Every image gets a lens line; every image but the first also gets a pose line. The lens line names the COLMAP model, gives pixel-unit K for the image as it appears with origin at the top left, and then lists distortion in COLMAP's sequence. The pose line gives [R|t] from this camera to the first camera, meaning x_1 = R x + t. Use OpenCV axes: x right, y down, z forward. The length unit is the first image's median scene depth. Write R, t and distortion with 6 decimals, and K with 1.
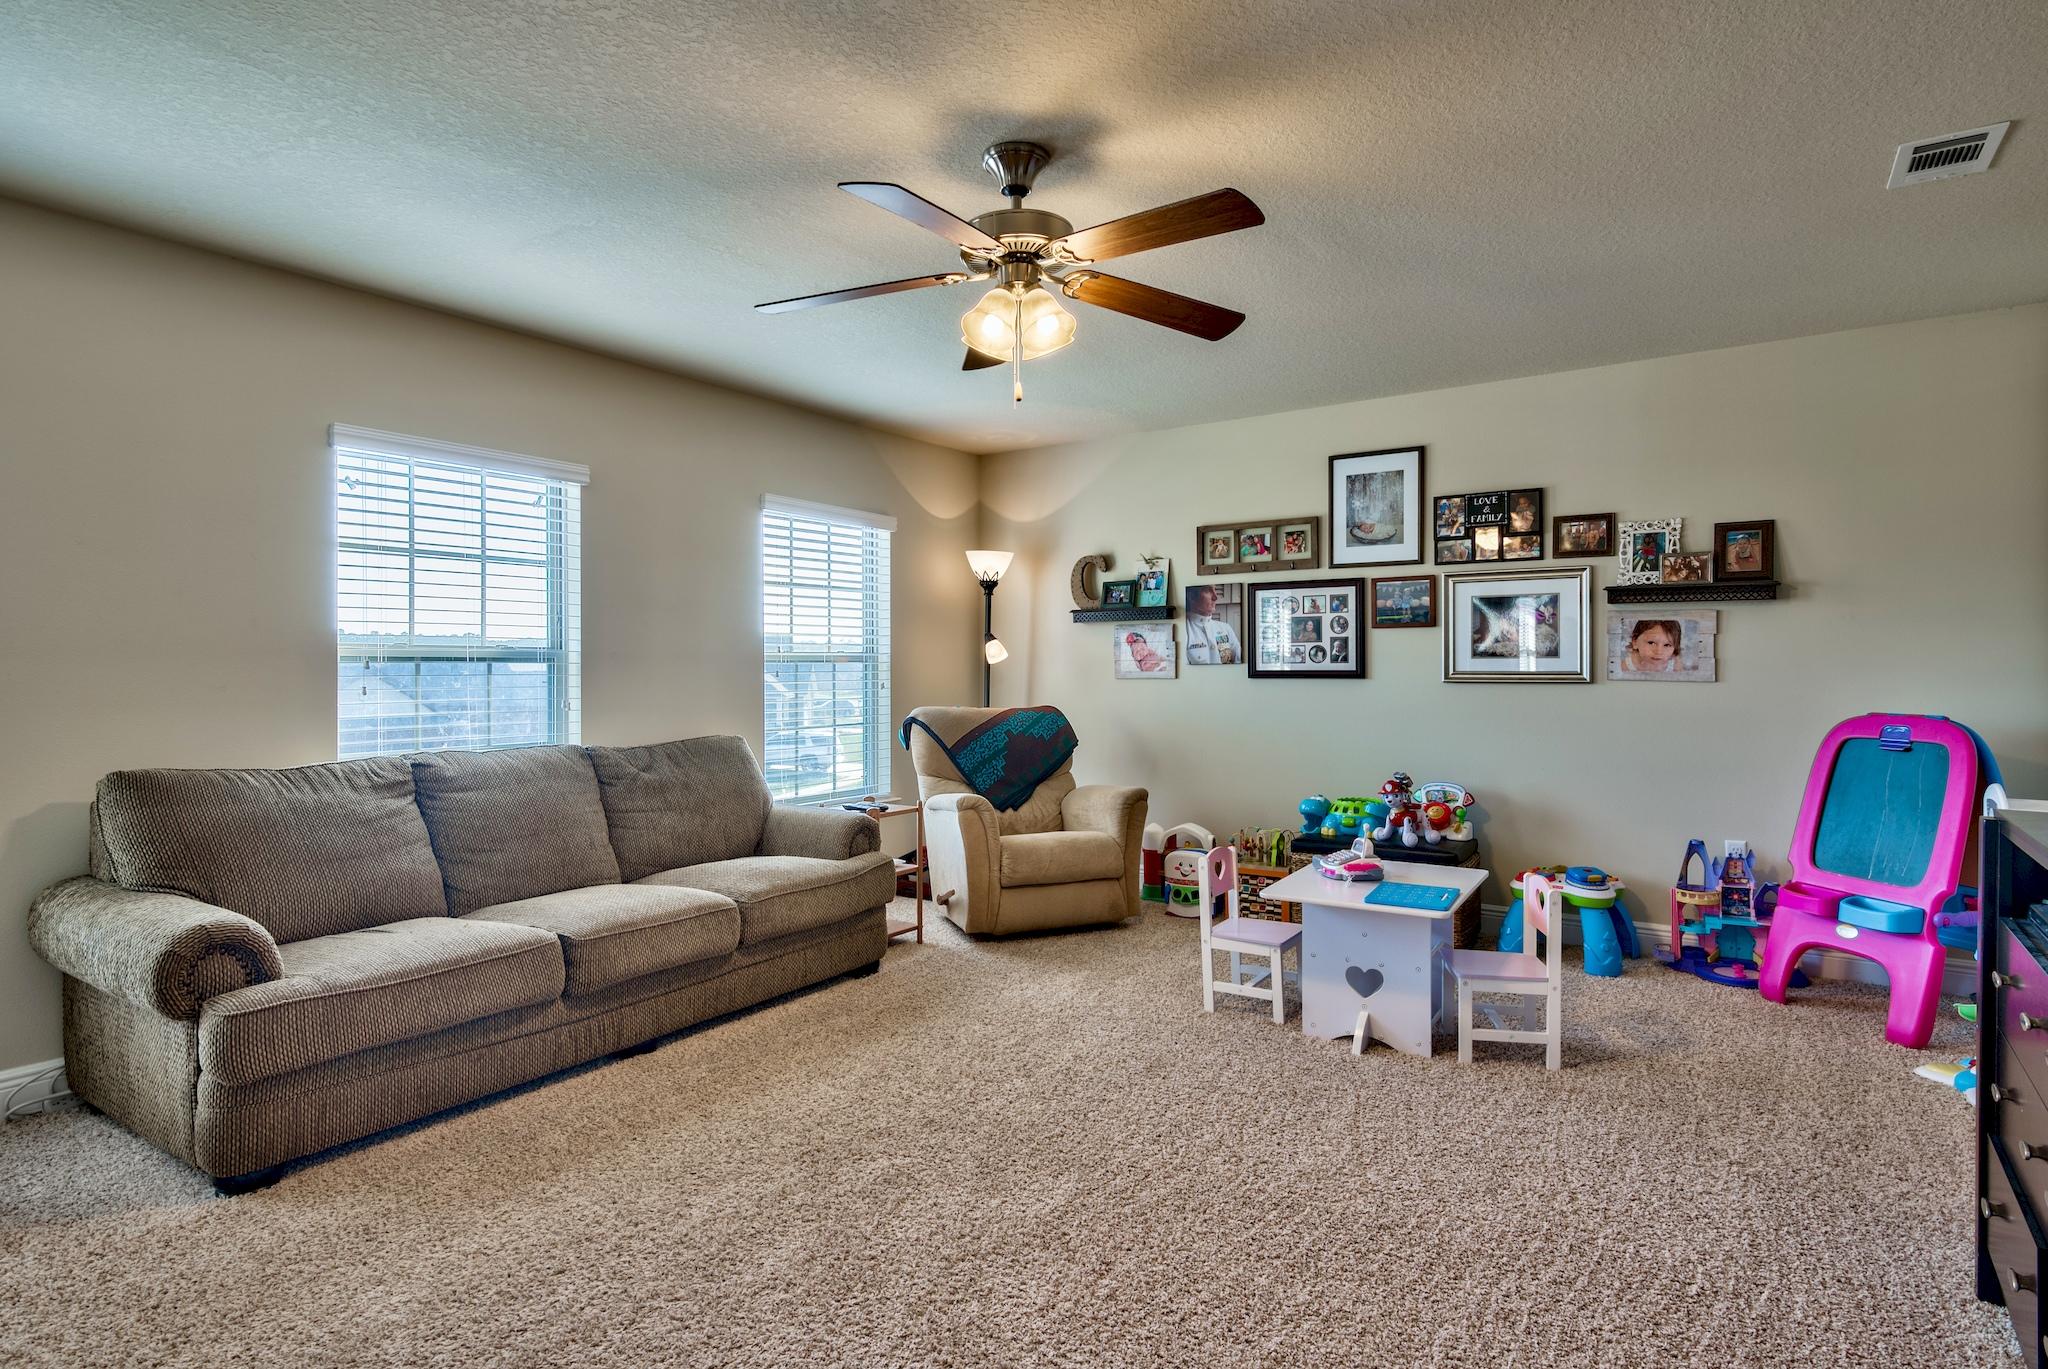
lens RADIAL K [[1096.1, 0, 1016.2], [0, 1096.1, 694.0], [0, 0, 1]] dist [0.003205, 0.000457]
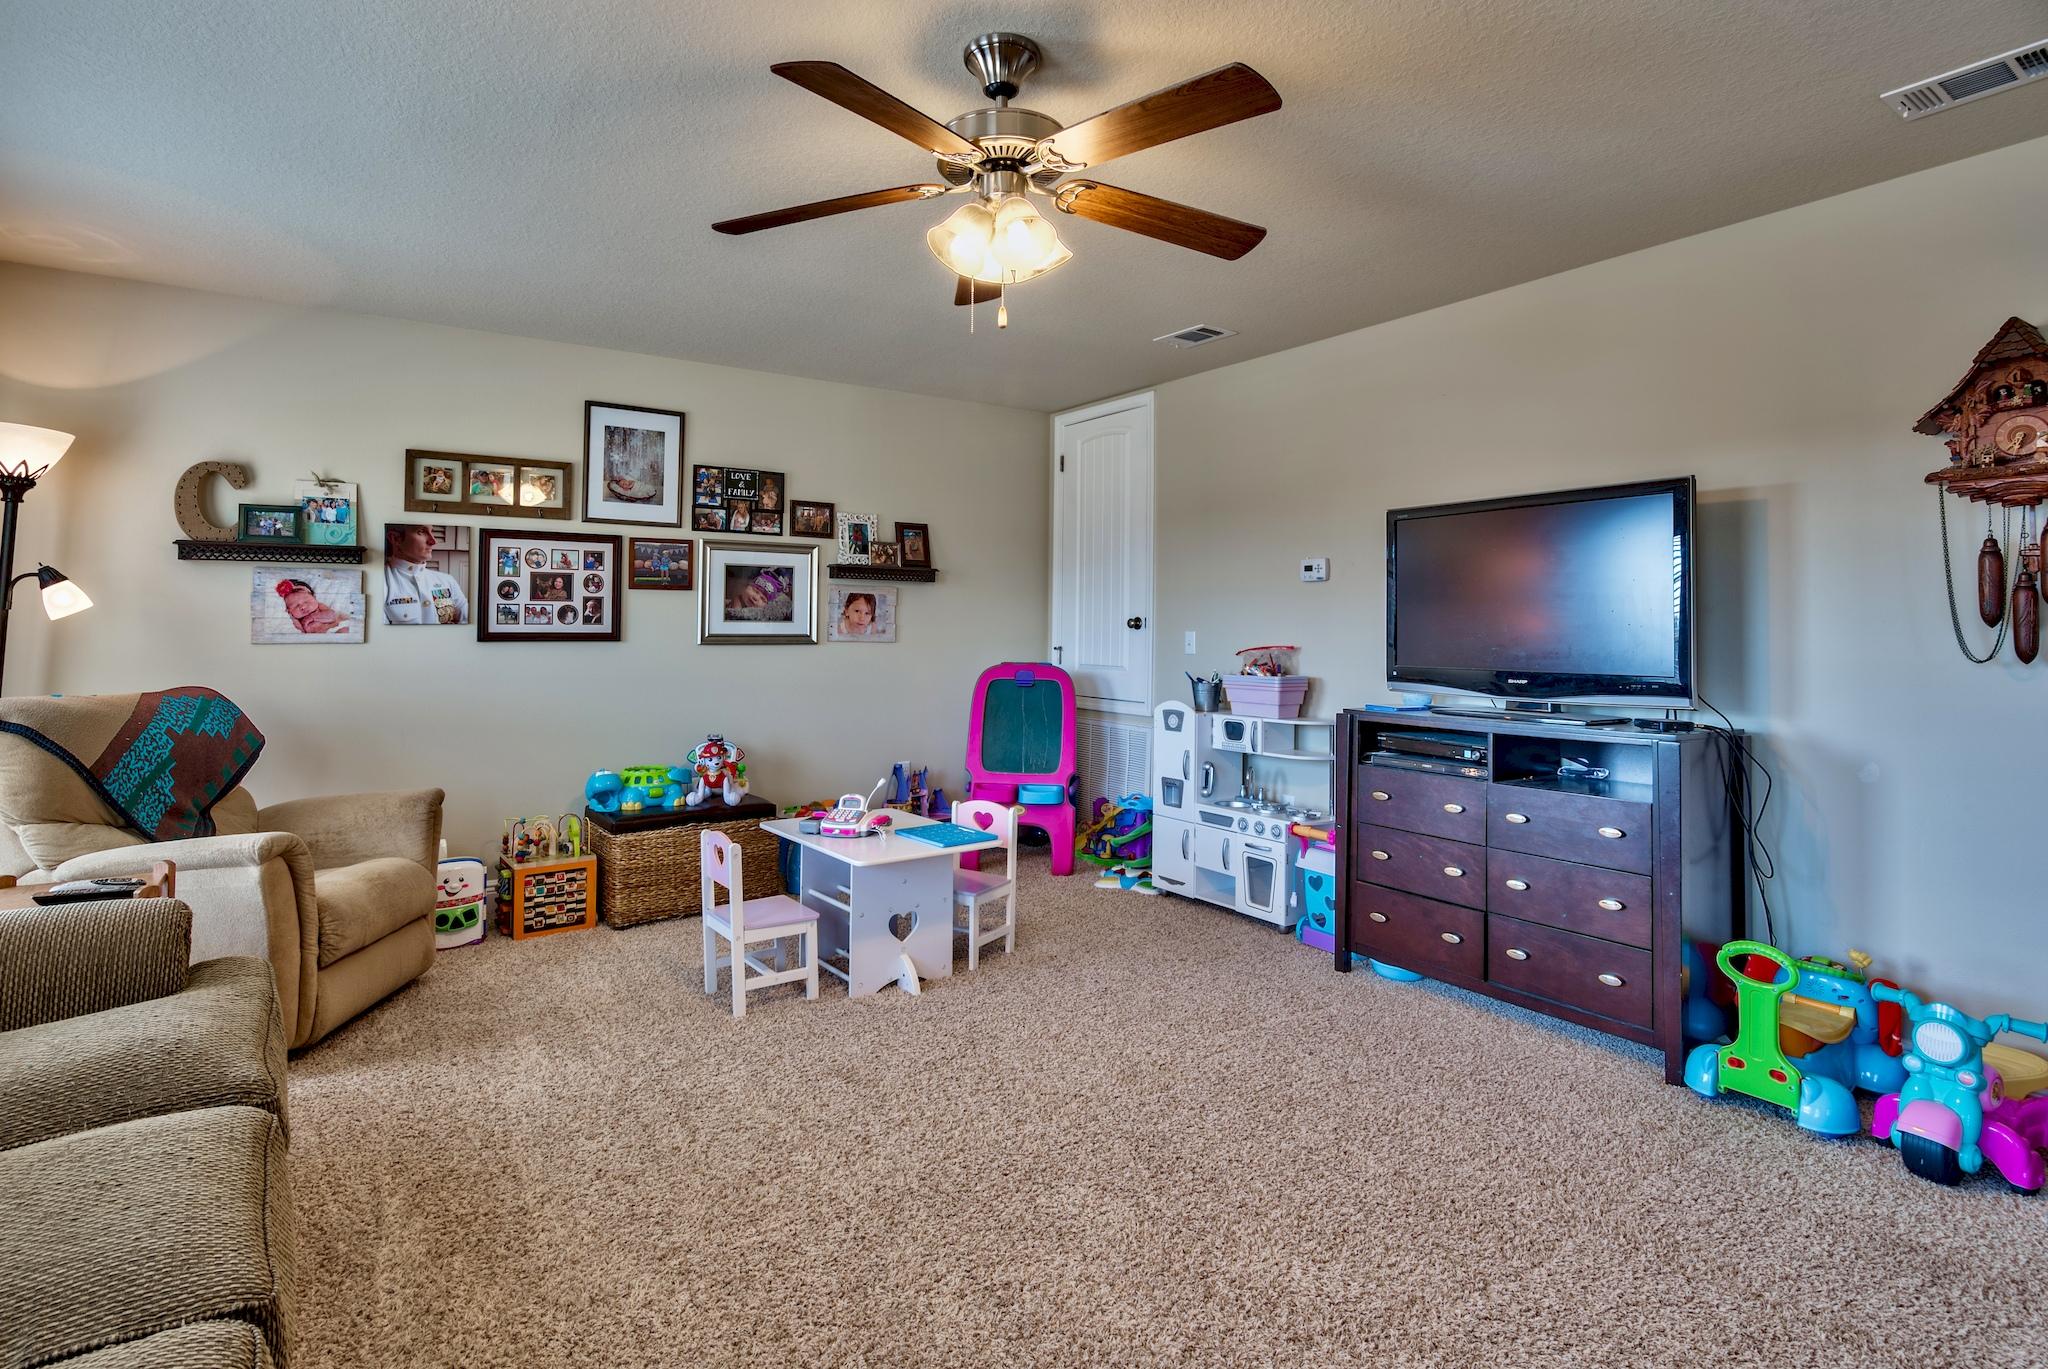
lens RADIAL K [[1020.4, 0, 1020.7], [0, 1020.4, 623.8], [0, 0, 1]] dist [-0.000257, -0.000083]
pose [[0.362340, 0.009245, 0.932000, -0.385873], [0.017172, 0.999715, -0.016592, -0.008701], [-0.931888, 0.022016, 0.362078, 0.358559]]
